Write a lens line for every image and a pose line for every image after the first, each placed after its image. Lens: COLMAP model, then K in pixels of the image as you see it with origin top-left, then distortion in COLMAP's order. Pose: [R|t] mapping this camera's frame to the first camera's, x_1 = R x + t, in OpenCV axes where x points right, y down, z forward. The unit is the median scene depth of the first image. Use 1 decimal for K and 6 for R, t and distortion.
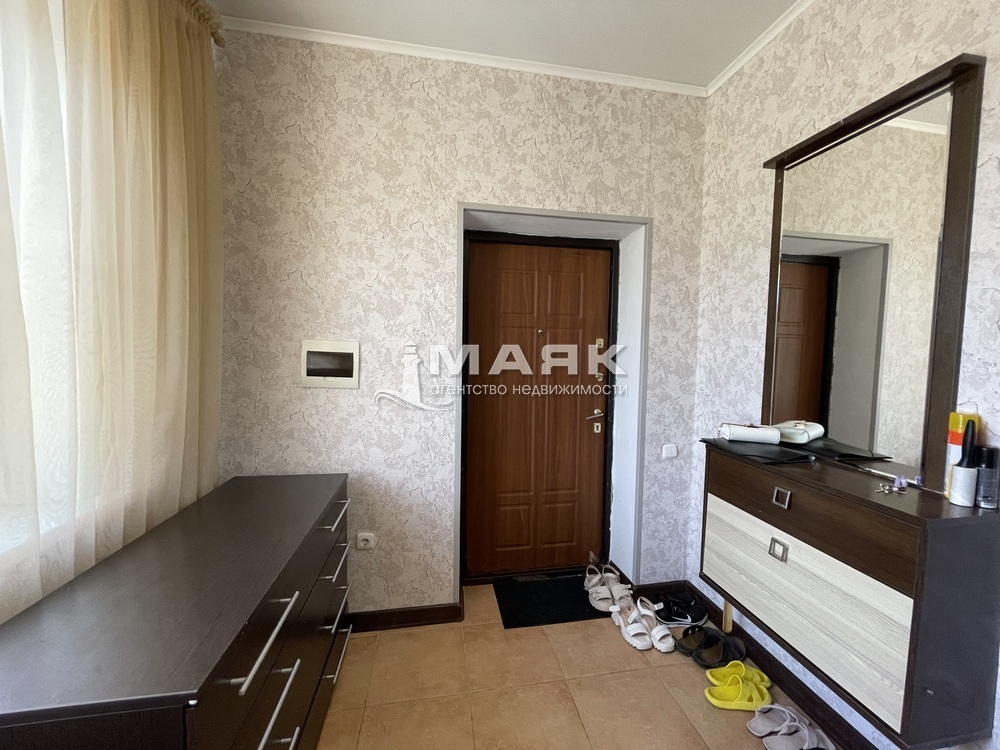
lens RADIAL K [[403.7, 0, 502.6], [0, 403.7, 374.2], [0, 0, 1]] dist [0.002549, 0.000132]
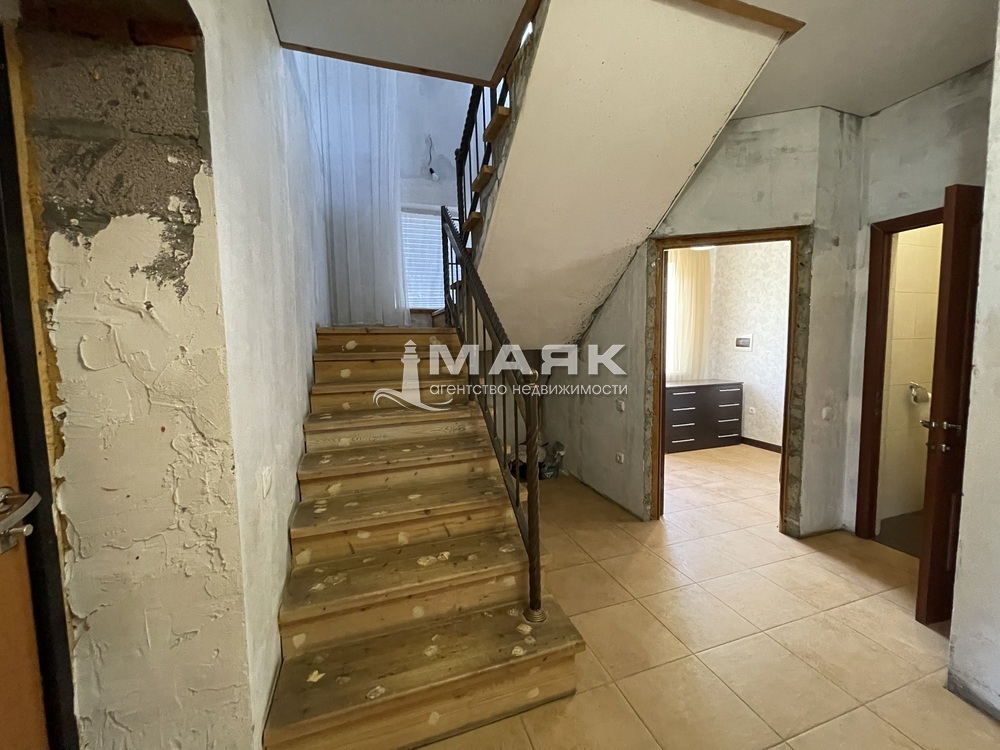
lens RADIAL K [[403.7, 0, 501.8], [0, 403.7, 374.7], [0, 0, 1]] dist [0.002549, 0.000132]
pose [[0.148478, 0.060680, -0.987052, 2.014348], [-0.036127, 0.997782, 0.055906, 0.096409], [0.988256, 0.027359, 0.150341, -1.007626]]
